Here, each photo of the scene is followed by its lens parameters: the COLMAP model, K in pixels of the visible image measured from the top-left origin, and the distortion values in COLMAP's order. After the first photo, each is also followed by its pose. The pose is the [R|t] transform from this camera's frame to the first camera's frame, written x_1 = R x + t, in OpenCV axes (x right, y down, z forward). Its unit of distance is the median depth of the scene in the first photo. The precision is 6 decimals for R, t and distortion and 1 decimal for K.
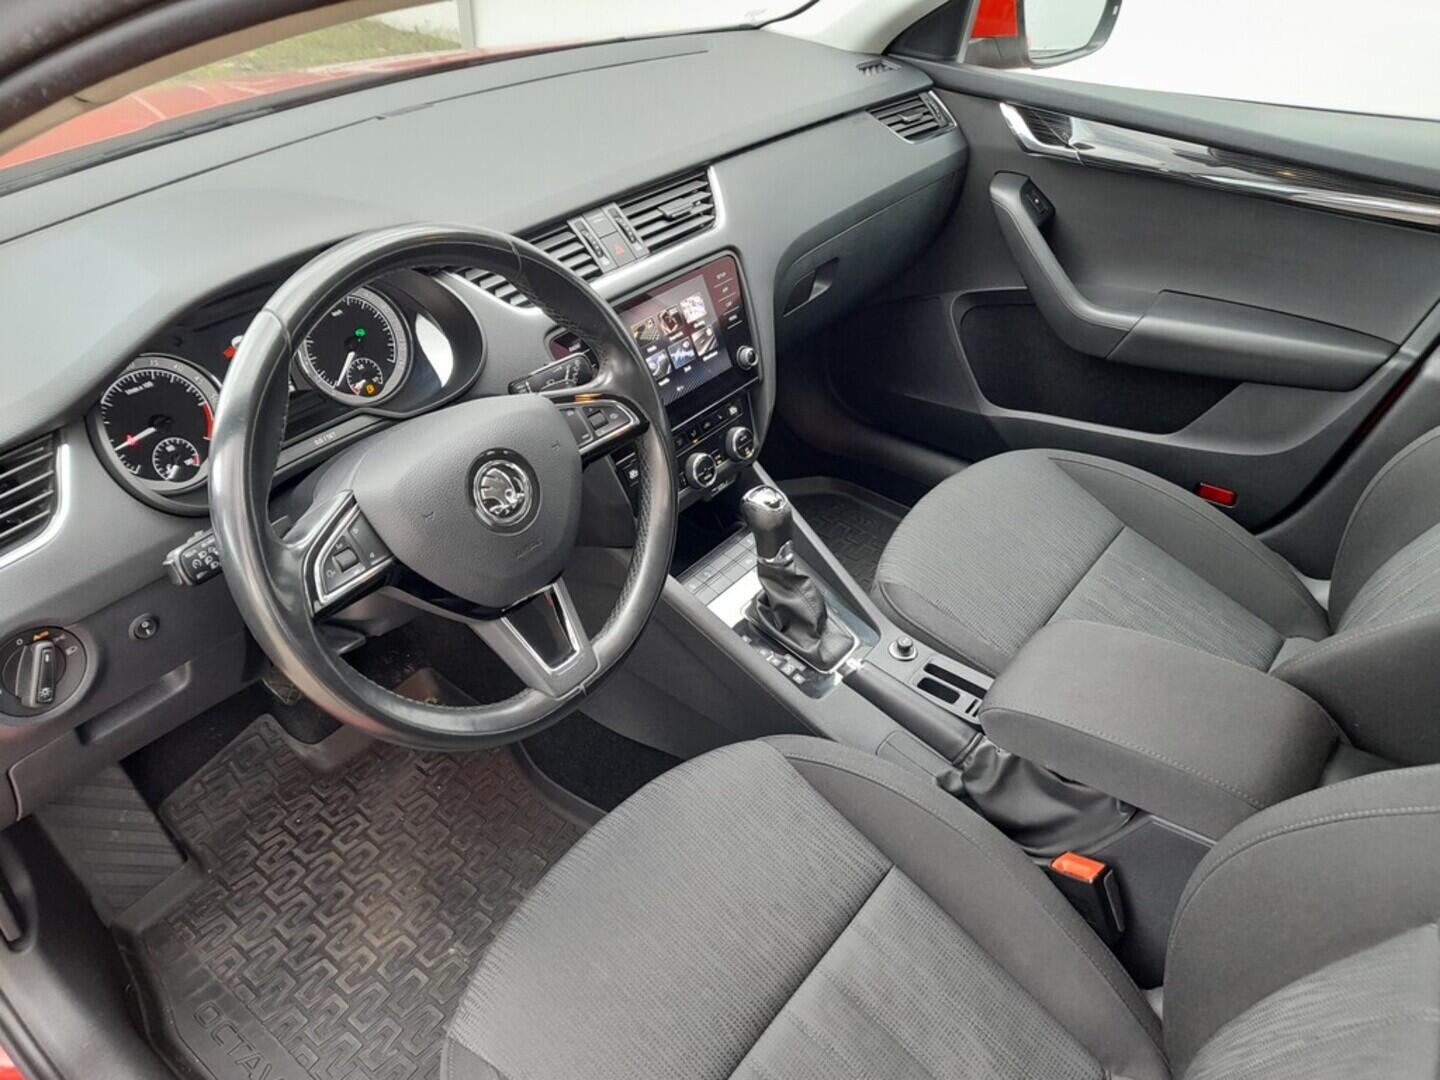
lens RADIAL K [[1039.0, 0, 724.9], [0, 1039.0, 561.6], [0, 0, 1]] dist [0.019220, -0.009821]
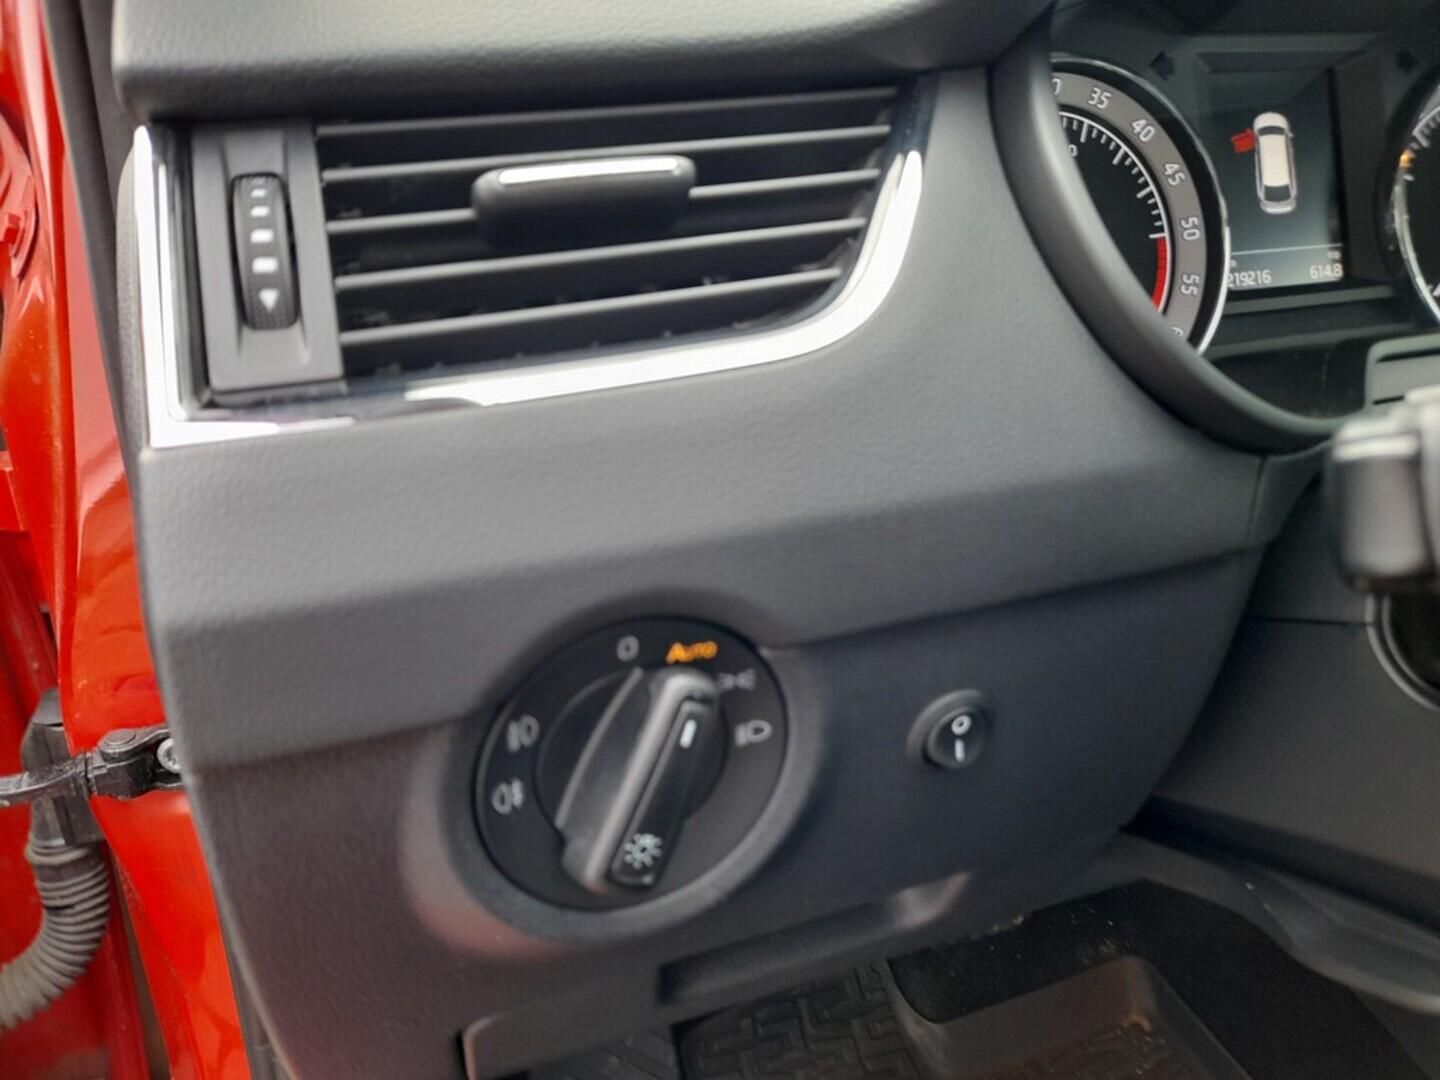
lens RADIAL K [[1062.9, 0, 708.5], [0, 1062.9, 547.5], [0, 0, 1]] dist [0.011124, 0.003887]
pose [[0.837365, 0.215142, -0.502528, -0.315883], [-0.314334, 0.941614, -0.120652, 0.048153], [0.447230, 0.258992, 0.856101, 0.461614]]
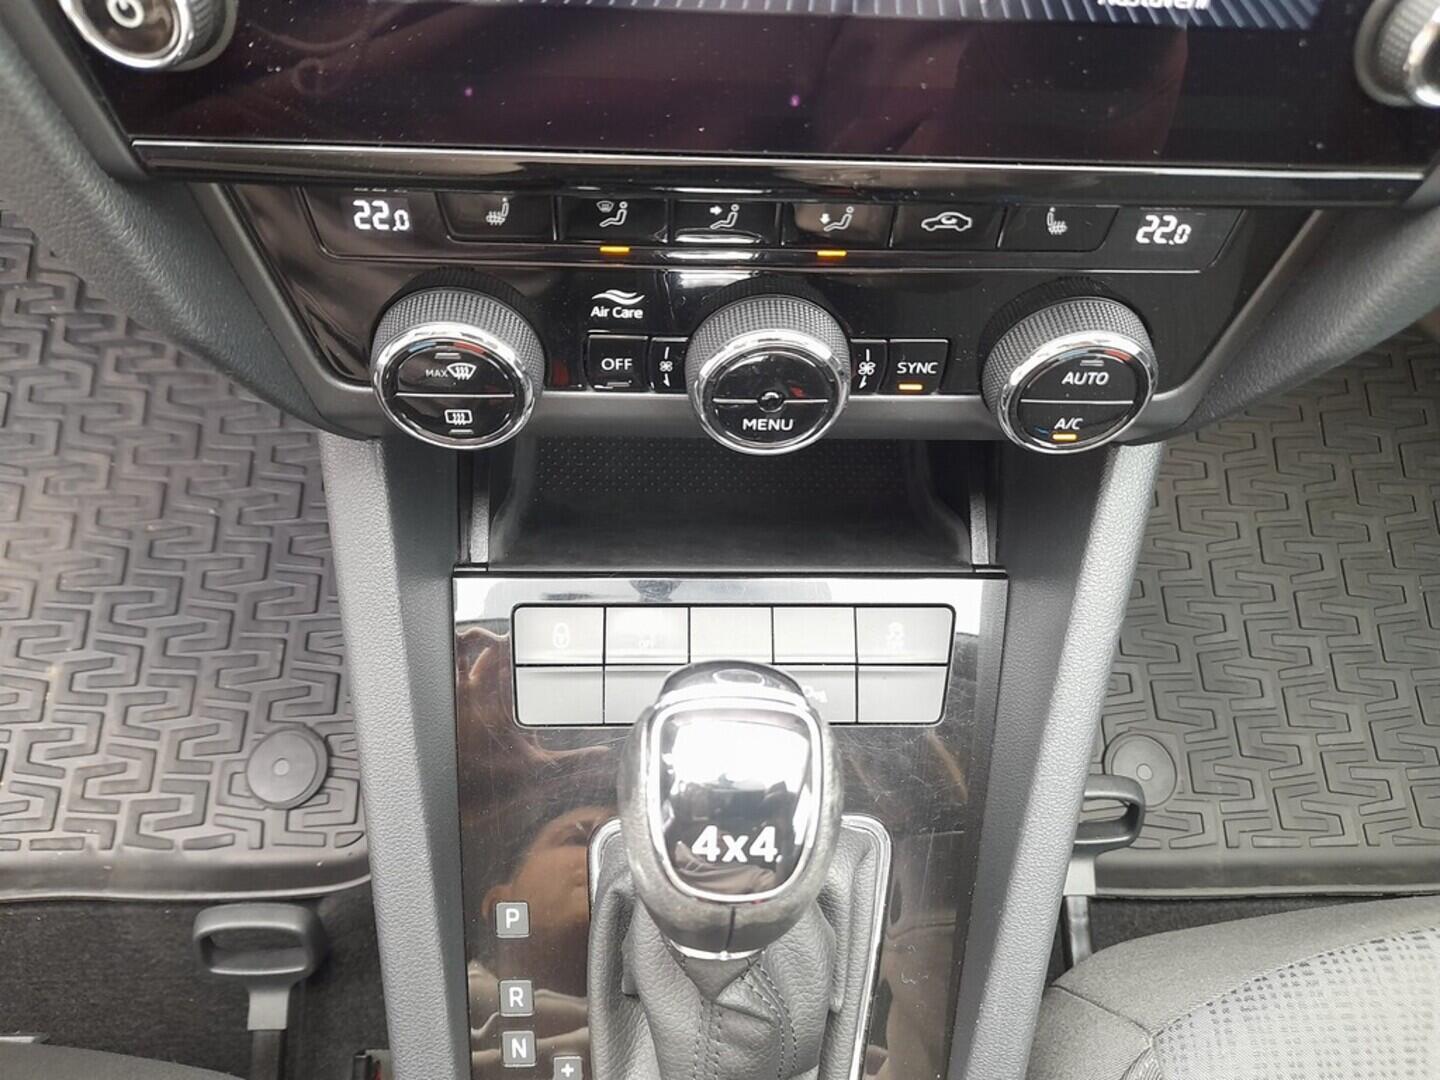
lens RADIAL K [[1069.9, 0, 707.5], [0, 1069.9, 553.5], [0, 0, 1]] dist [0.026017, -0.041480]
pose [[0.618831, 0.745612, -0.247206, 0.052132], [-0.509948, 0.620695, 0.595560, -0.195946], [0.597496, -0.242489, 0.764329, 0.834966]]
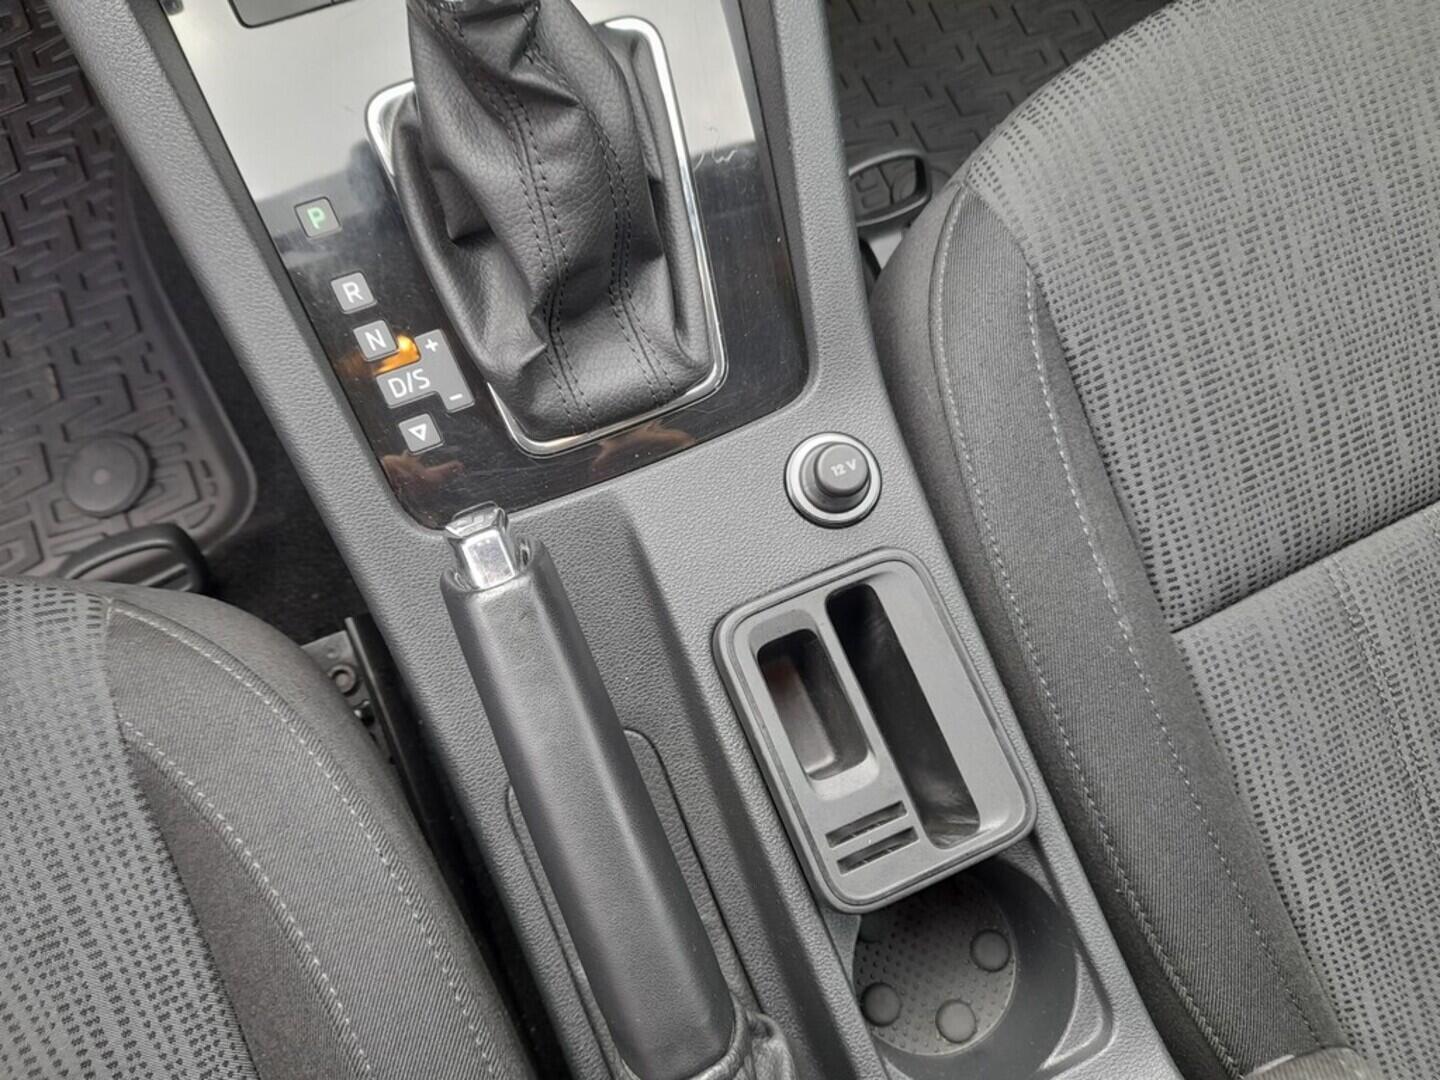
lens RADIAL K [[1078.9, 0, 713.4], [0, 1078.9, 550.8], [0, 0, 1]] dist [0.009774, -0.016140]
pose [[0.869937, 0.488282, -0.069207, 0.178127], [-0.353351, 0.715037, 0.603212, -0.074676], [0.344024, -0.500302, 0.794573, 0.766416]]
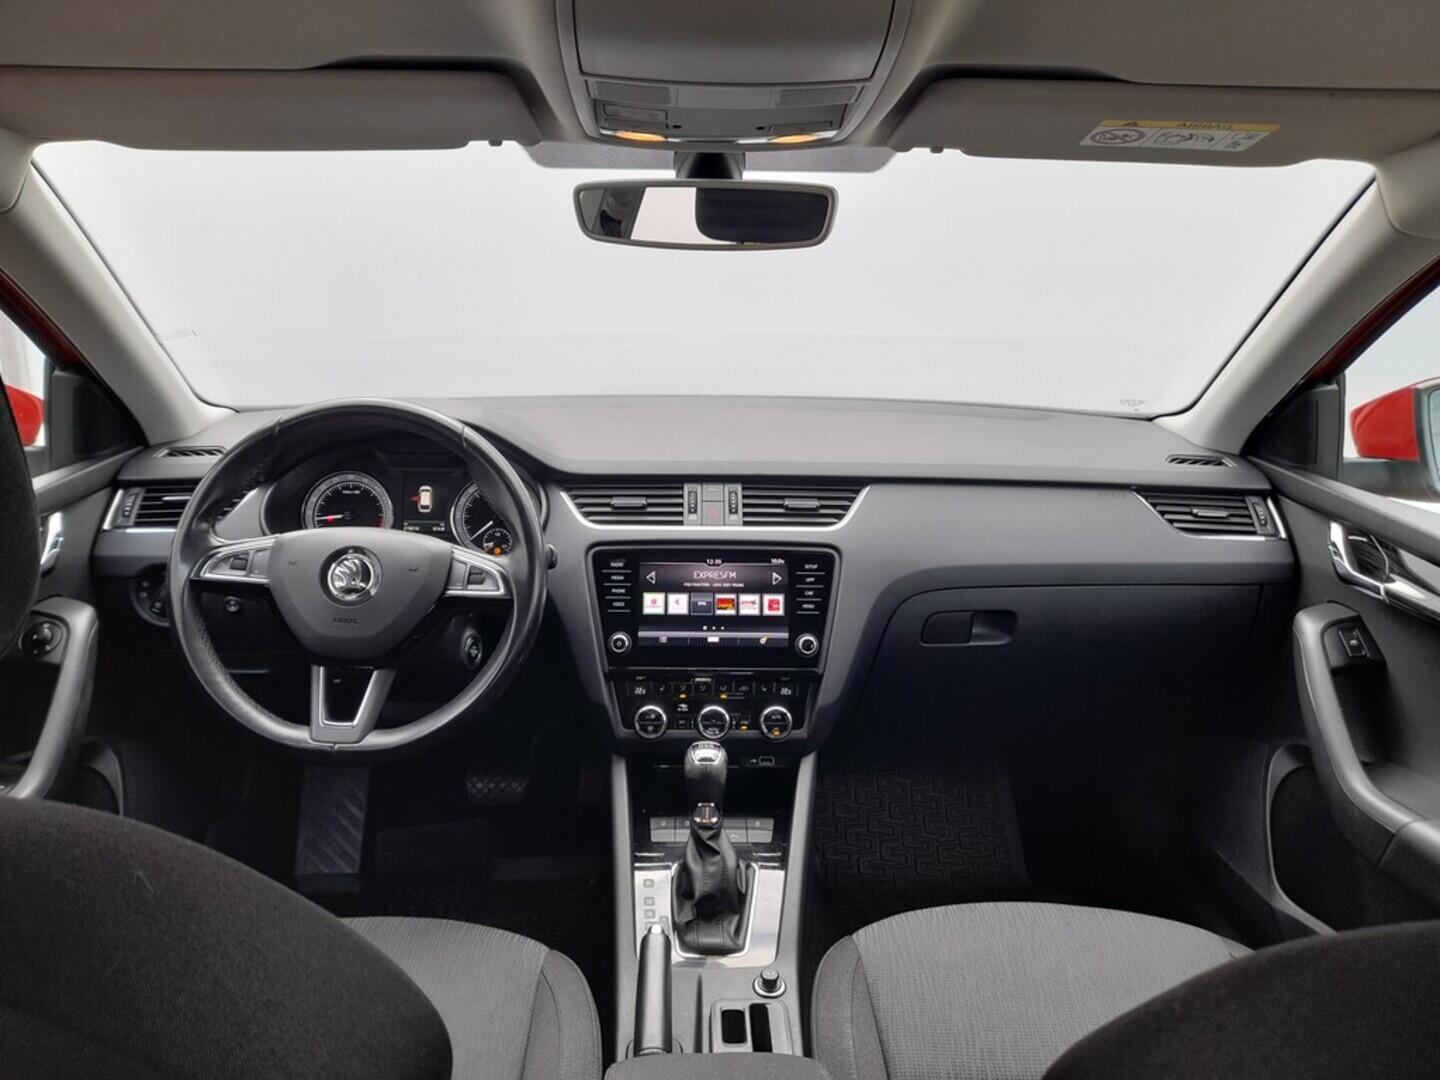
lens RADIAL K [[1061.5, 0, 721.9], [0, 1061.5, 545.7], [0, 0, 1]] dist [0.031929, -0.004419]
pose [[0.638608, 0.206956, -0.741181, 0.763451], [-0.478743, 0.860922, -0.172099, -0.062242], [0.602482, 0.464739, 0.648871, 0.228217]]
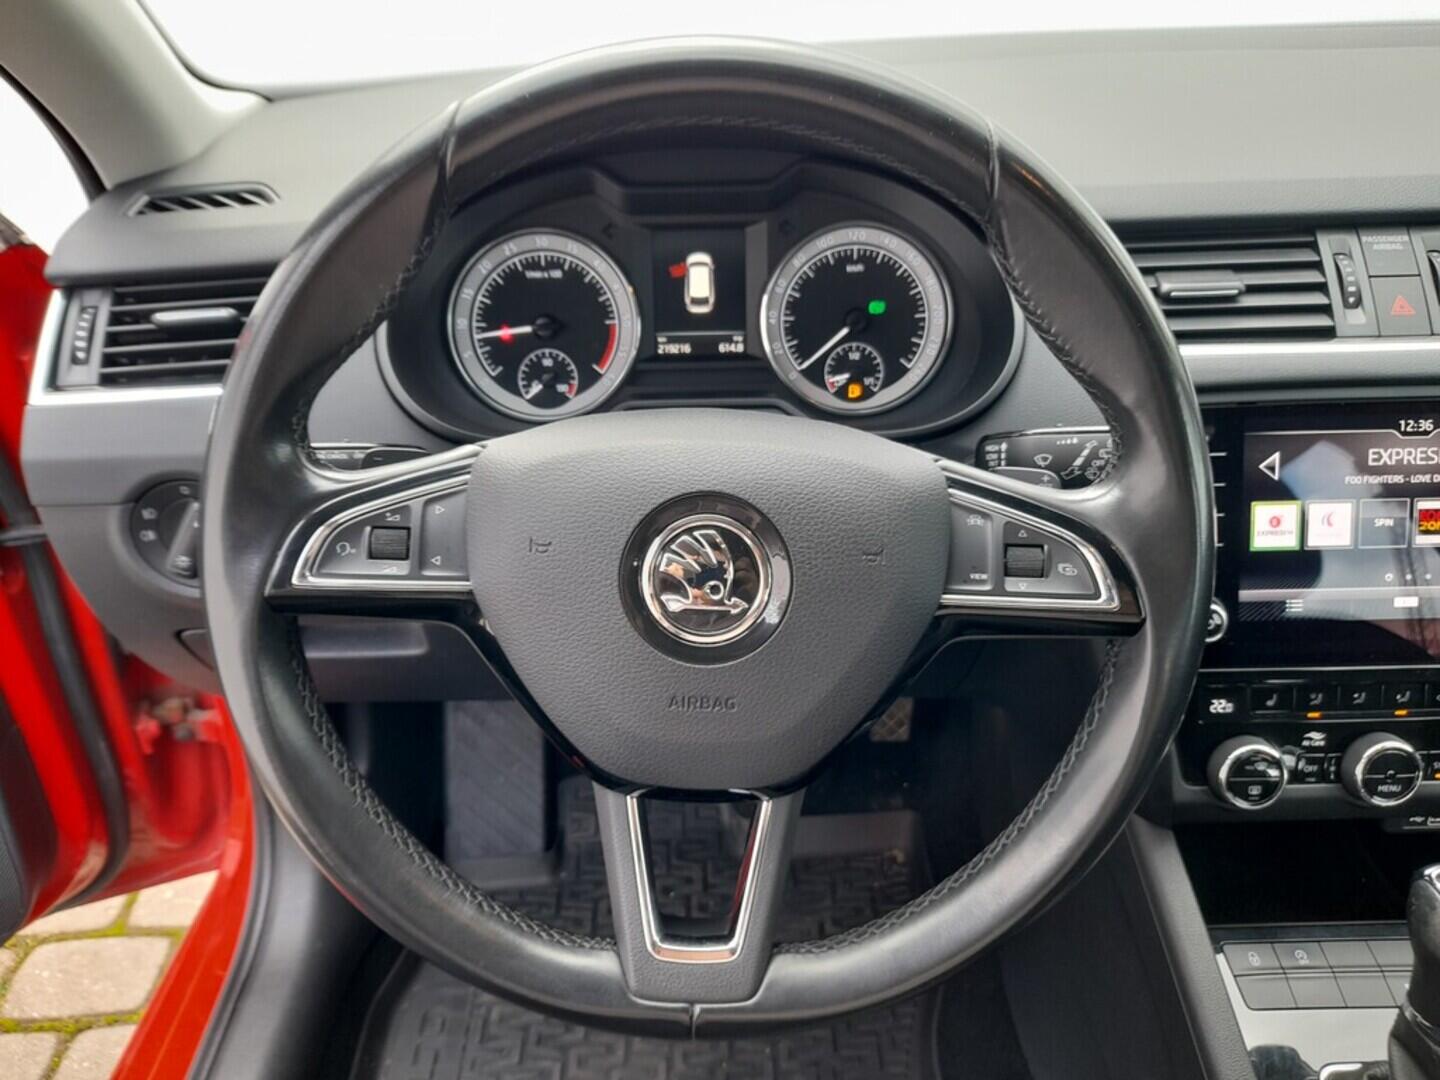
lens RADIAL K [[1083.3, 0, 710.5], [0, 1083.3, 553.0], [0, 0, 1]] dist [-0.000800, -0.000779]
pose [[0.624854, 0.388928, -0.676973, 0.087921], [-0.455302, 0.885906, 0.088713, -0.081647], [0.634238, 0.252795, 0.730642, 0.405943]]
